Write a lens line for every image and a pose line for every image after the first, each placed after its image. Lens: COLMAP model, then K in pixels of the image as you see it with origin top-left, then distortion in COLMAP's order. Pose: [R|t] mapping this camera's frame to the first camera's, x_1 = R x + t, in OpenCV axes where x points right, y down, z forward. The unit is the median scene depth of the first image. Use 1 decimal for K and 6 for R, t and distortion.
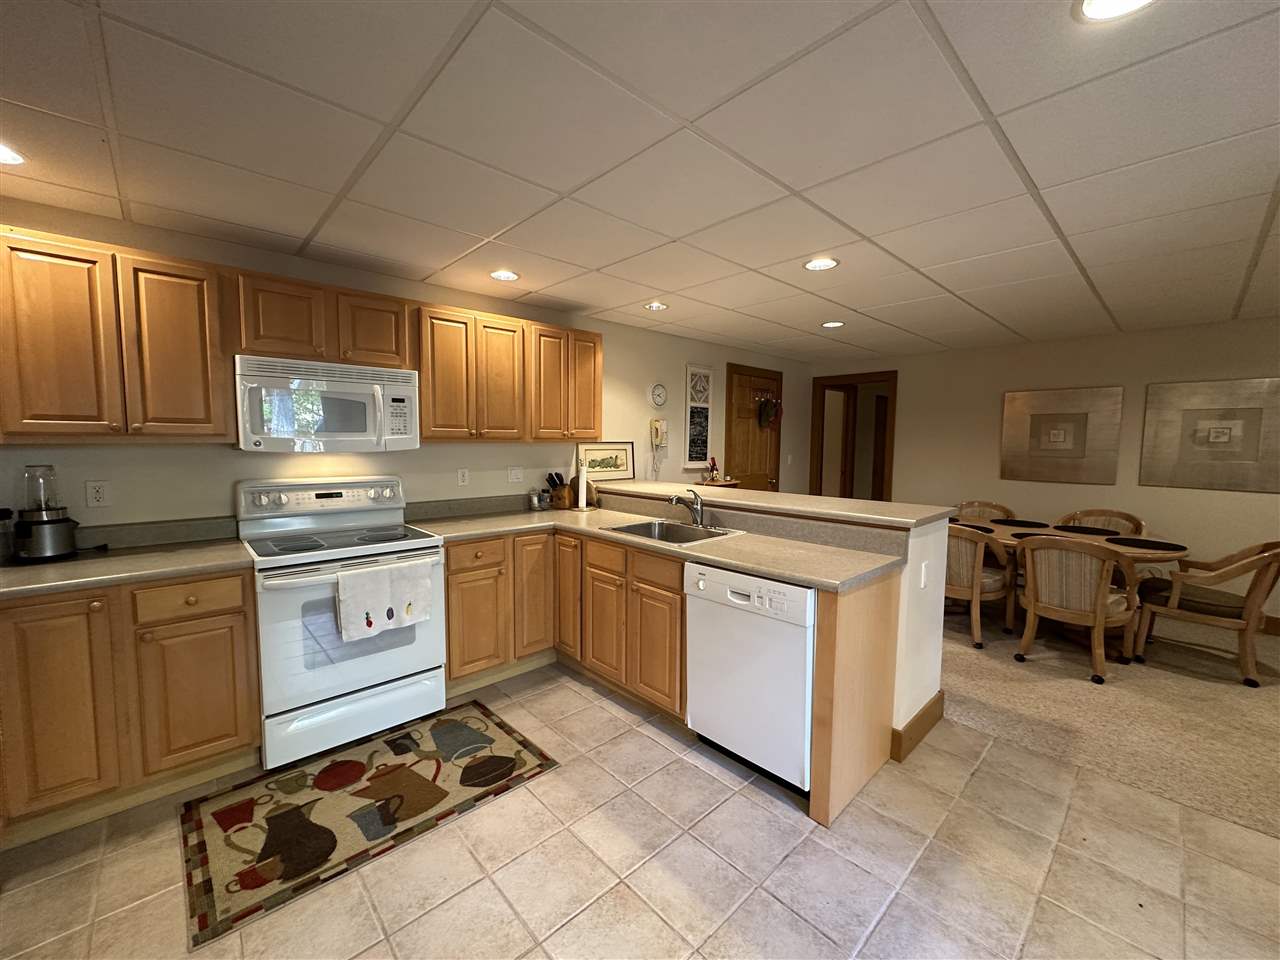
lens RADIAL K [[510.5, 0, 644.7], [0, 510.5, 477.3], [0, 0, 1]] dist [-0.000369, -0.000119]
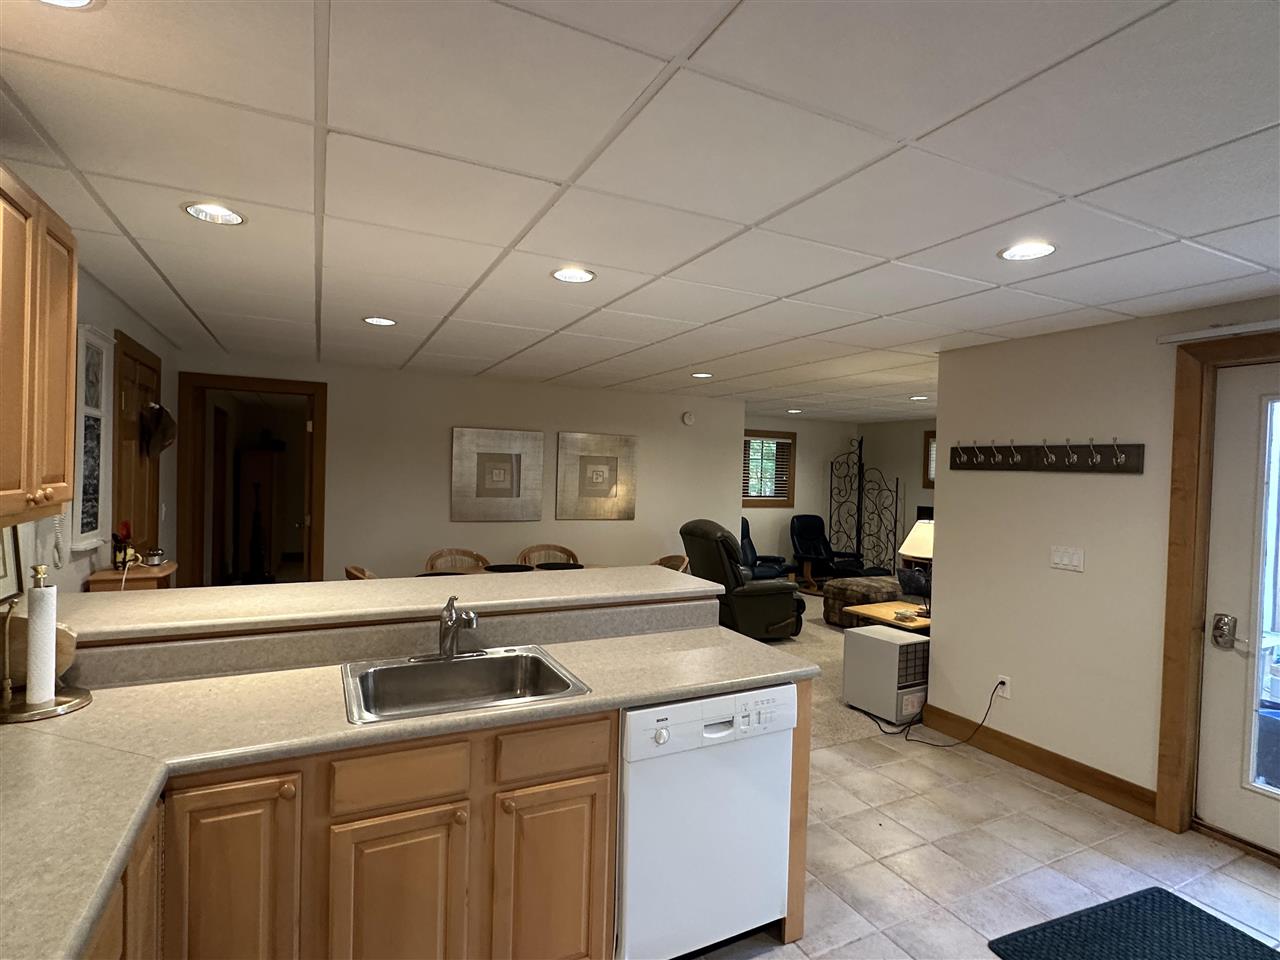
lens RADIAL K [[650.1, 0, 640.2], [0, 650.1, 482.3], [0, 0, 1]] dist [-0.002952, -0.000333]
pose [[0.290144, -0.016094, 0.956848, -0.553038], [0.045583, 0.998956, 0.002980, -0.097713], [-0.955897, 0.042751, 0.290574, 0.605123]]
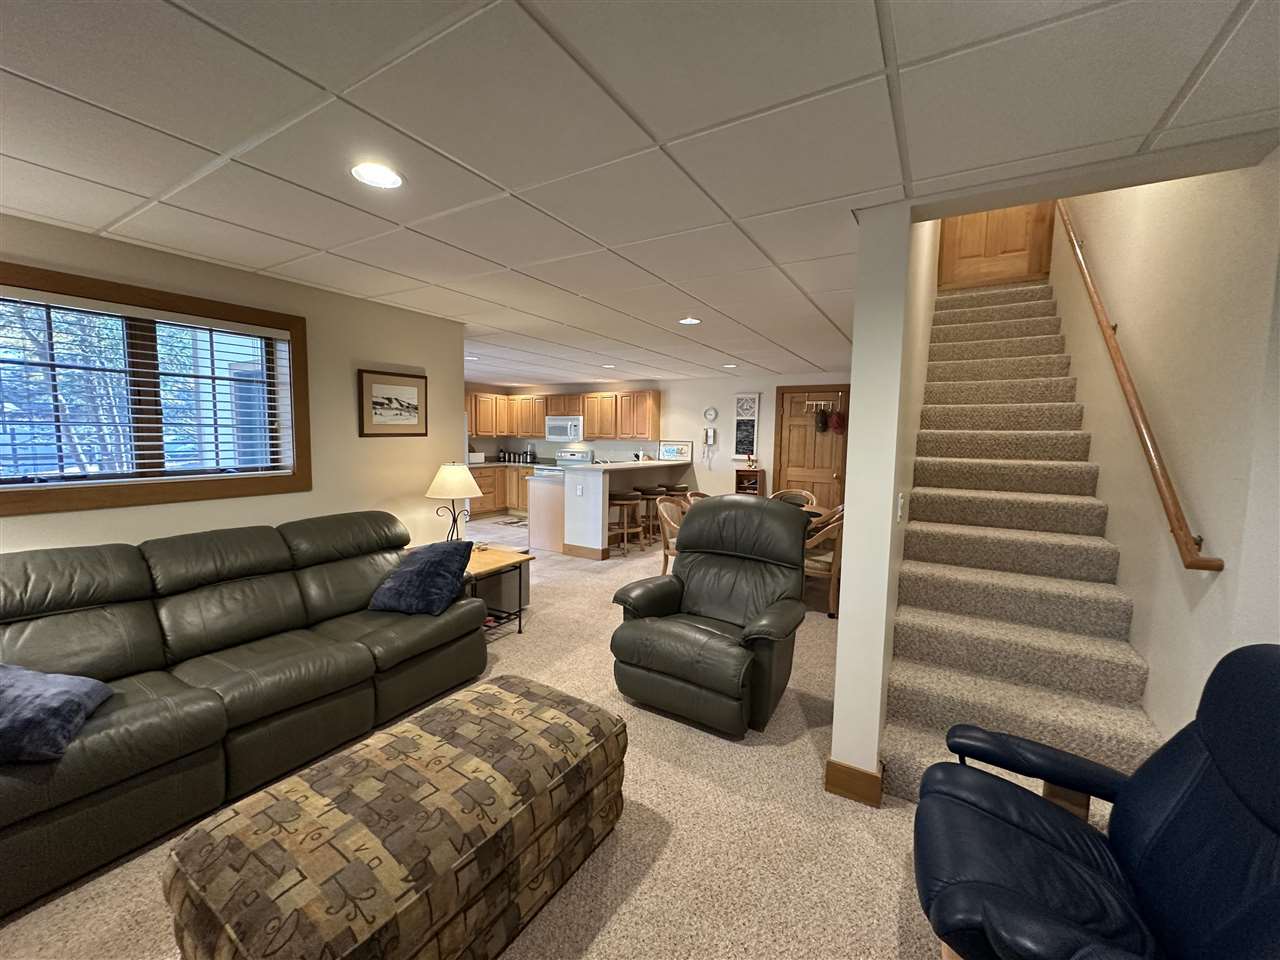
lens RADIAL K [[510.5, 0, 640.9], [0, 510.5, 480.3], [0, 0, 1]] dist [-0.000369, -0.000119]
pose [[0.278057, 0.083373, -0.956939, 2.609091], [-0.085753, 0.994403, 0.061720, -0.040590], [0.956729, 0.064899, 0.283650, 0.479960]]
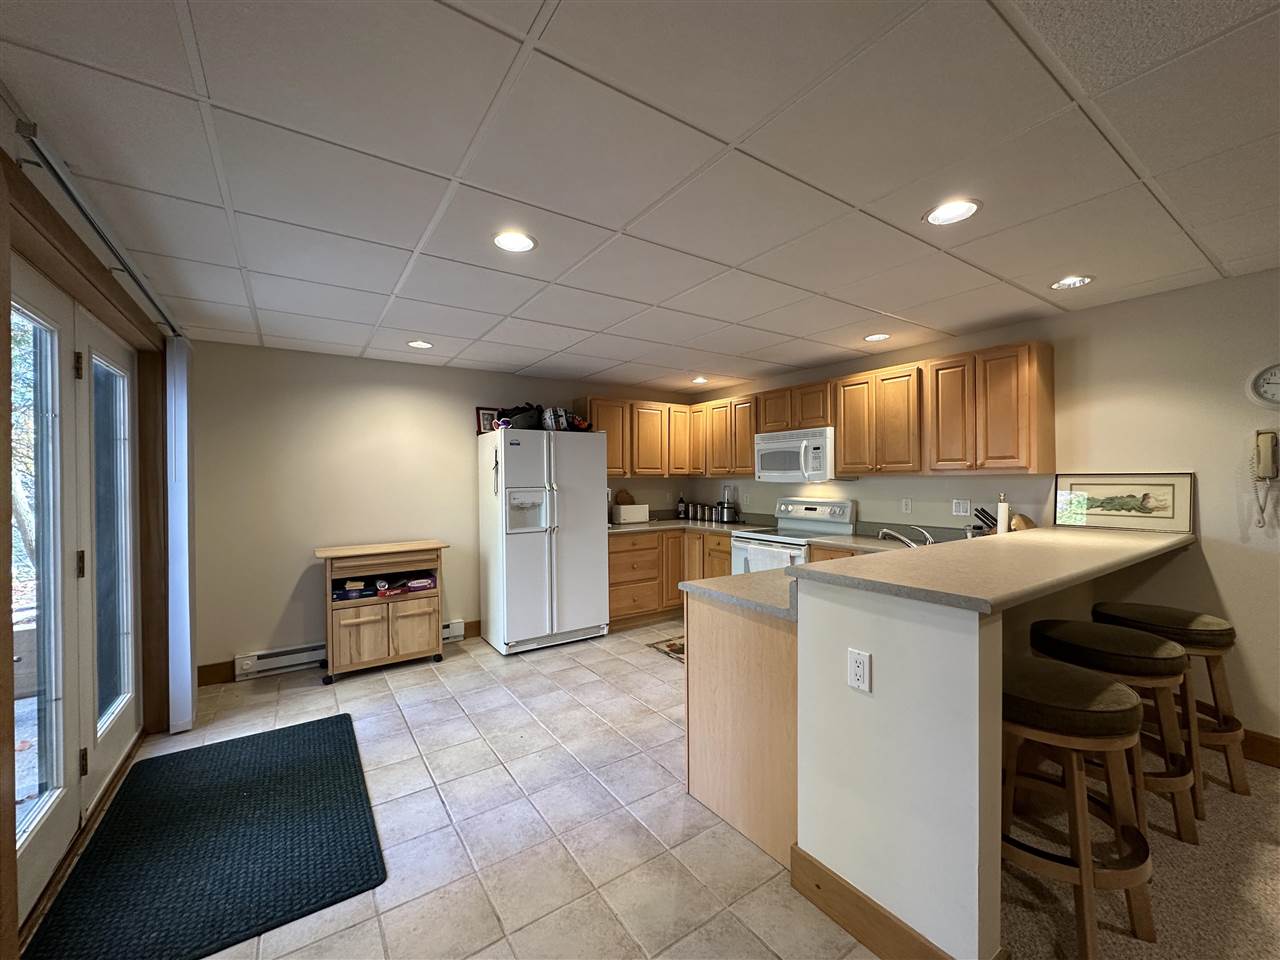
lens RADIAL K [[510.5, 0, 638.9], [0, 510.5, 481.7], [0, 0, 1]] dist [-0.000369, -0.000119]
pose [[-0.154990, 0.001612, -0.987915, 1.043190], [-0.067497, 0.997645, 0.012217, -0.032824], [0.985608, 0.068575, -0.154516, 0.684360]]
